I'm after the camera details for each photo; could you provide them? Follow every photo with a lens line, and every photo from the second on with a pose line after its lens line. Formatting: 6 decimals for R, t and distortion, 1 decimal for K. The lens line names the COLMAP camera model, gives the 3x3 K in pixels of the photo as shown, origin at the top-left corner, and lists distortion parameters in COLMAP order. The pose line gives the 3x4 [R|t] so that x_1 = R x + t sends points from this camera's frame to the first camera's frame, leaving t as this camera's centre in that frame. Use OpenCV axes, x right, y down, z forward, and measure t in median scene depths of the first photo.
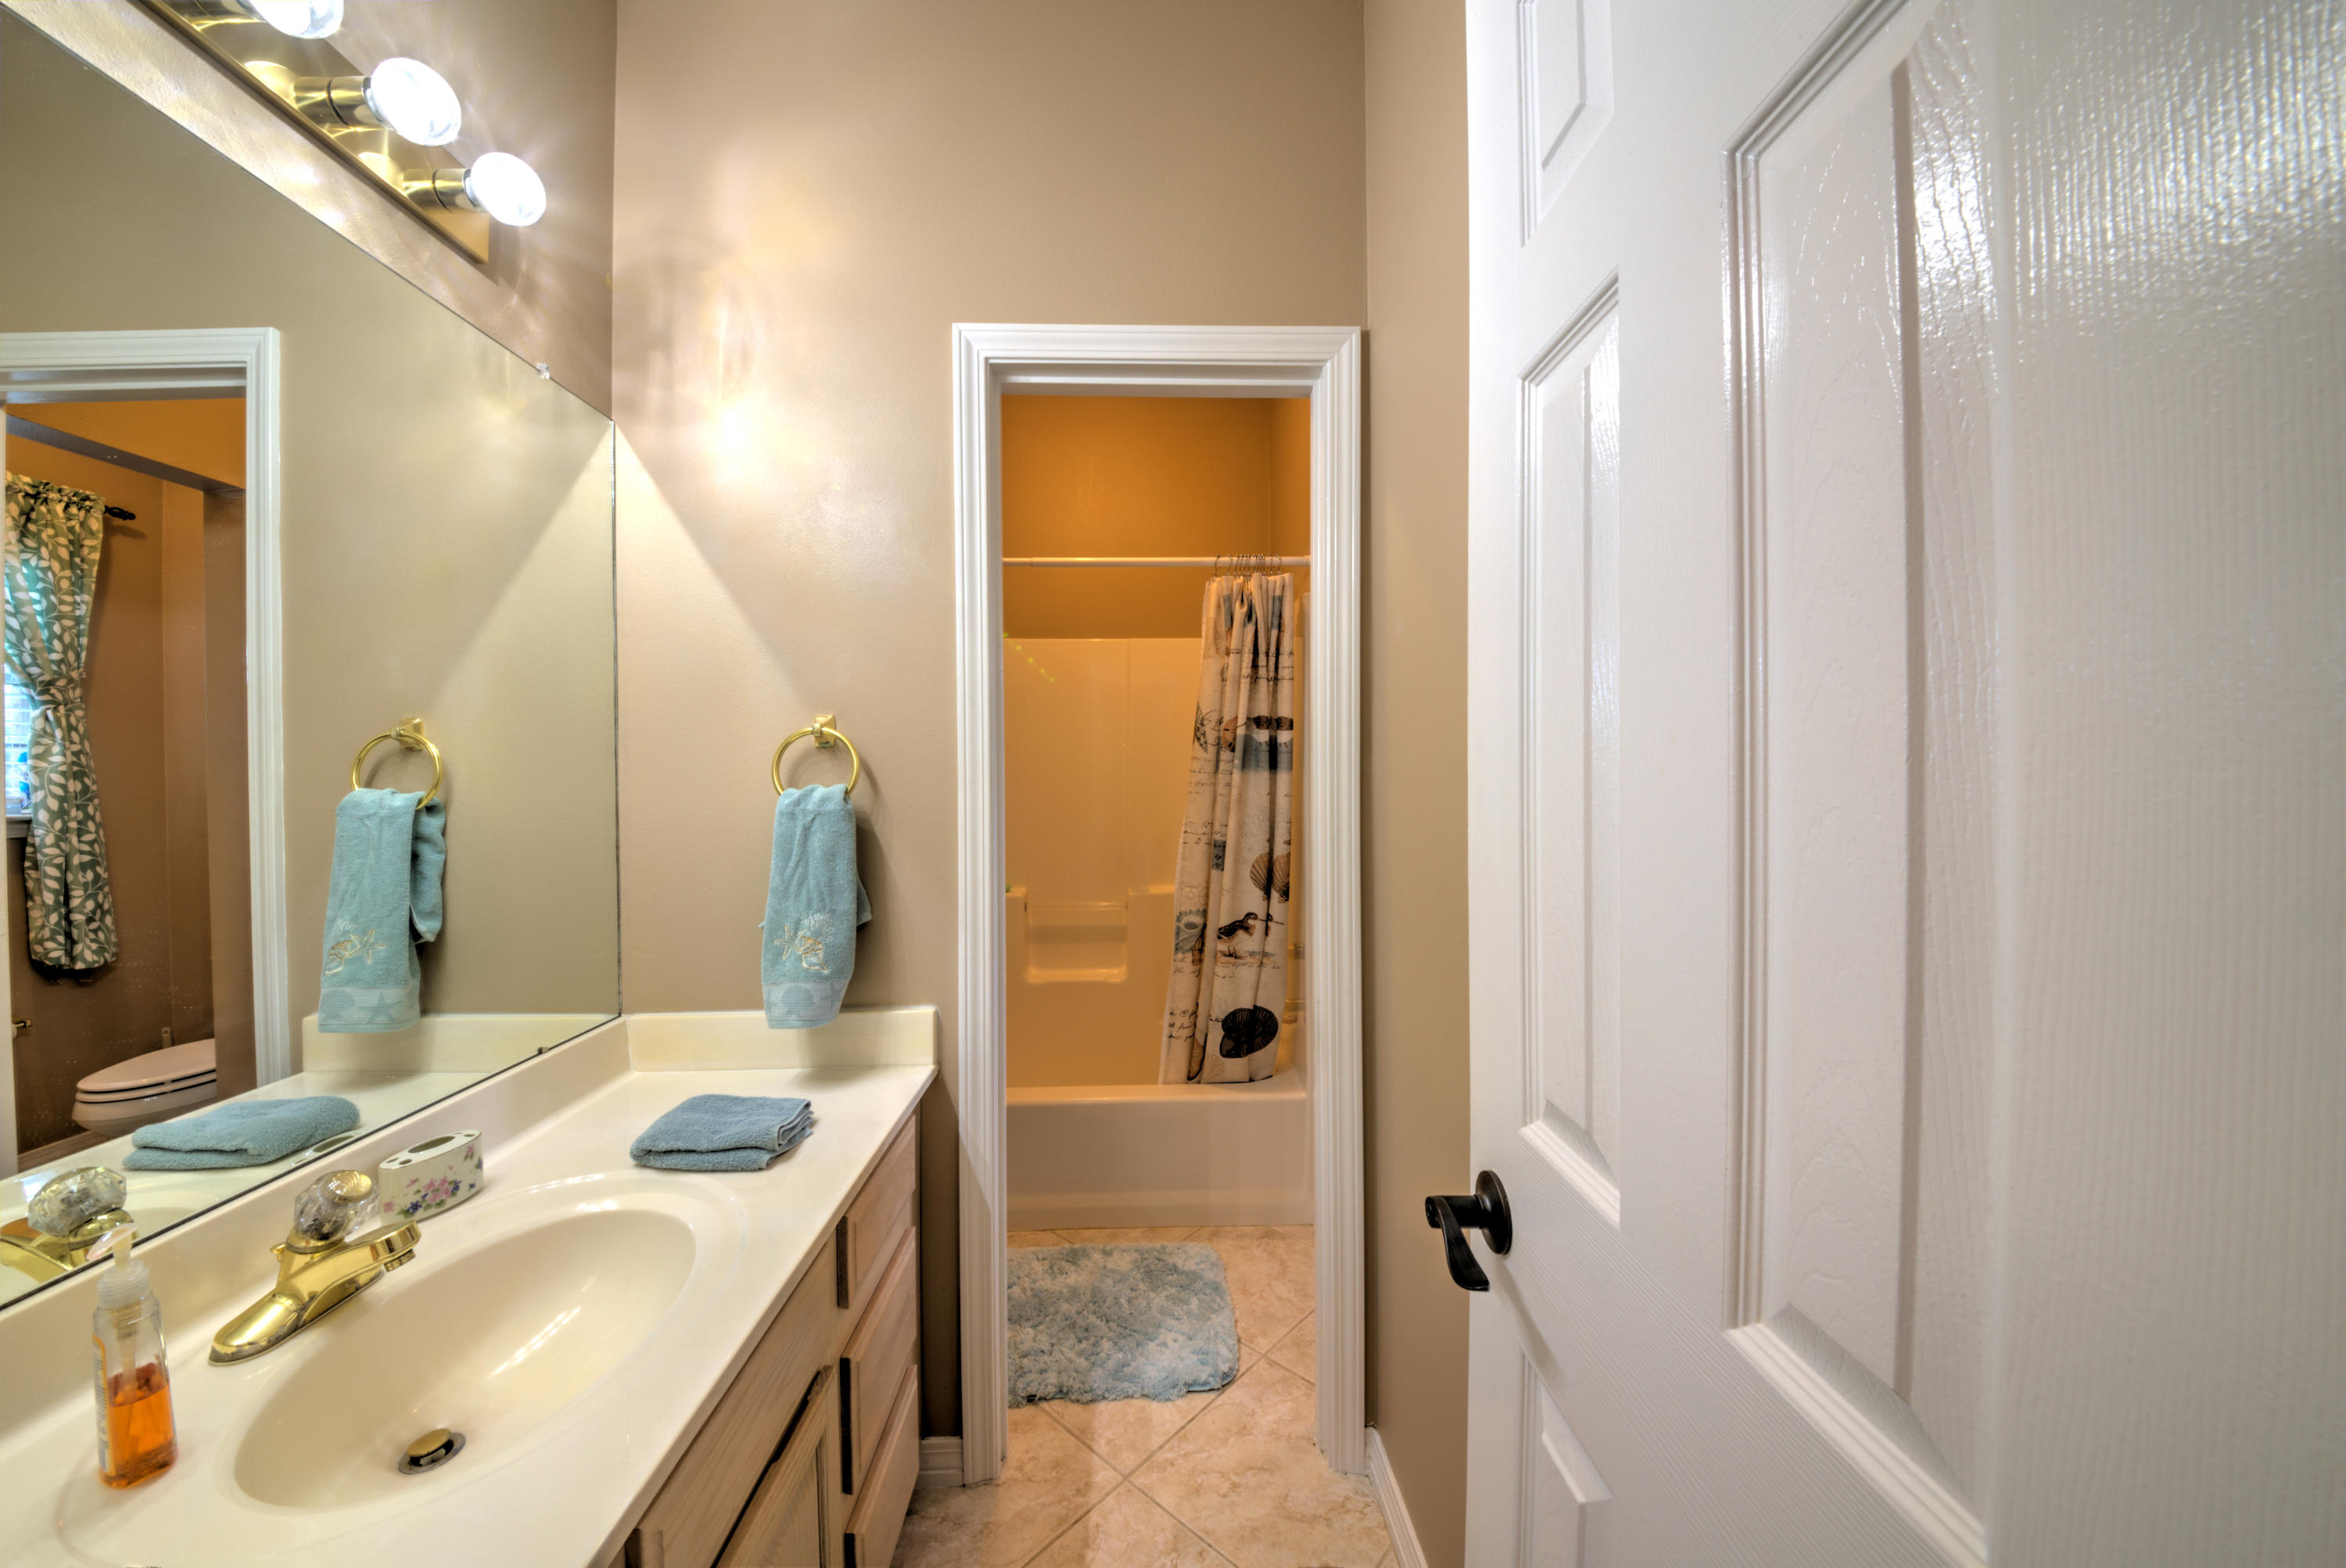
lens RADIAL K [[809.3, 0, 1147.8], [0, 809.3, 776.3], [0, 0, 1]] dist [0.023250, -0.022592]
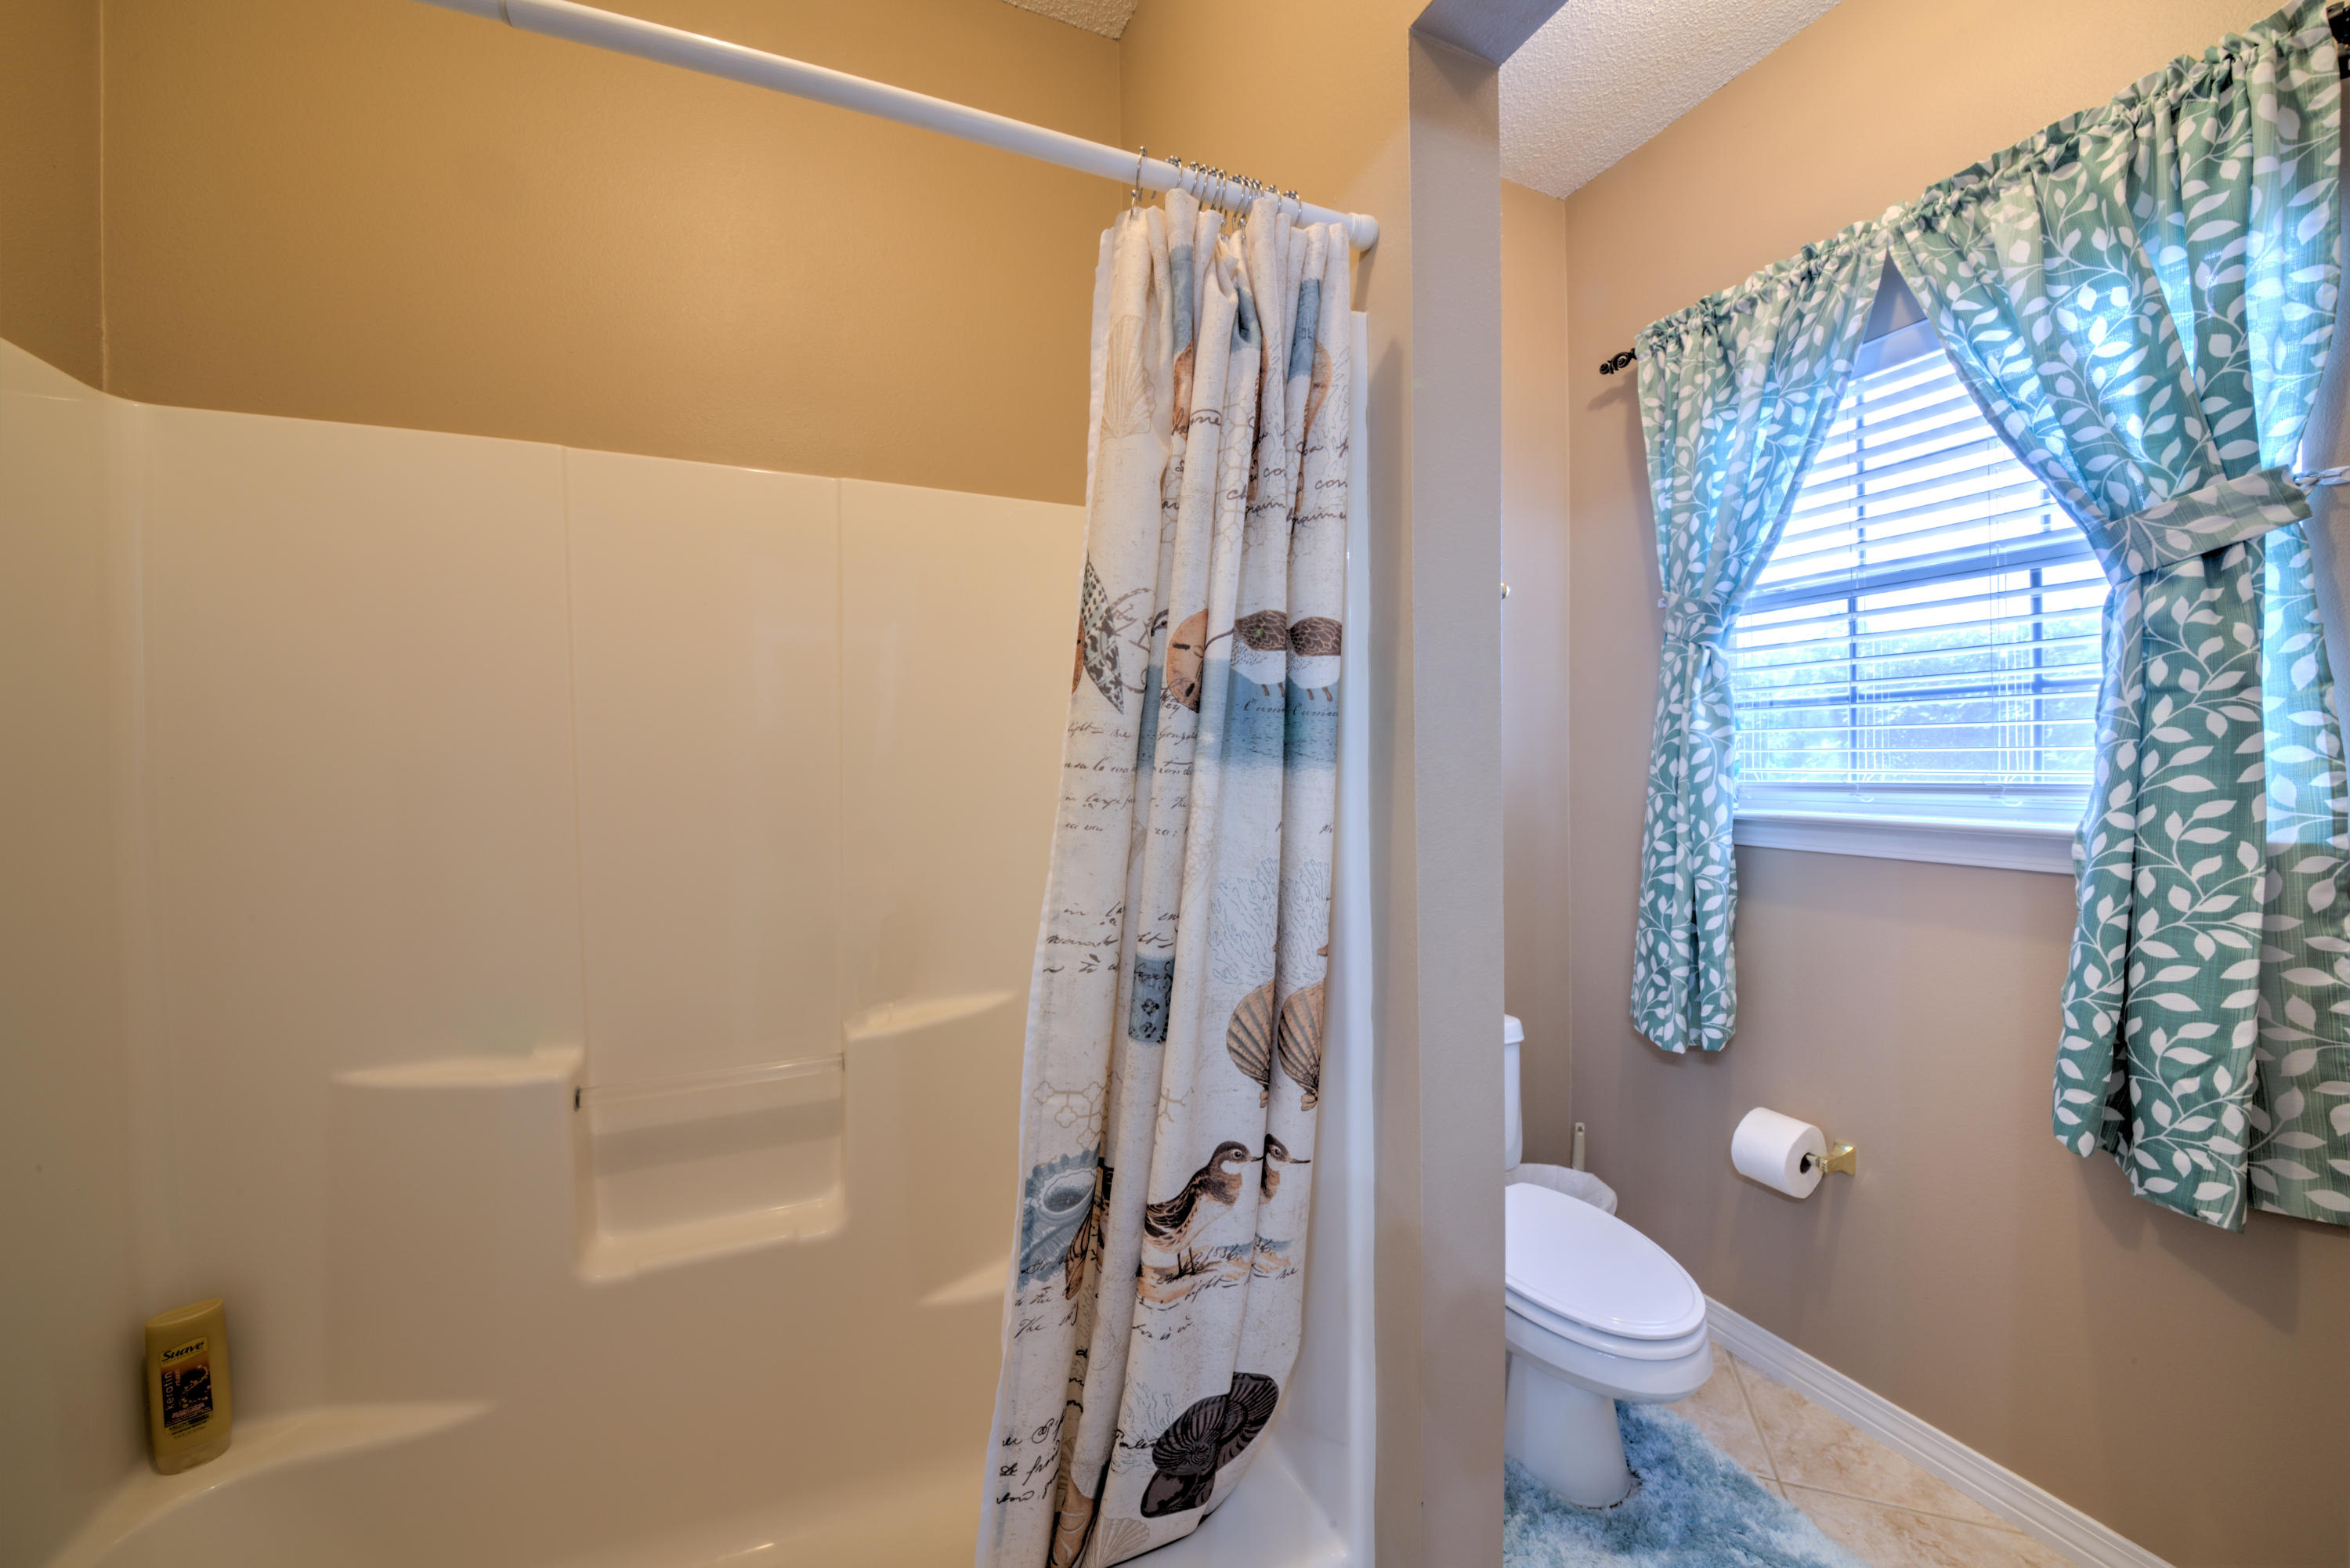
lens RADIAL K [[810.6, 0, 1149.8], [0, 810.6, 776.3], [0, 0, 1]] dist [0.023250, -0.022592]
pose [[0.928591, -0.010950, 0.370943, -0.044449], [0.007692, 0.999918, 0.010262, -0.005050], [-0.371024, -0.006676, 0.928599, 0.670033]]
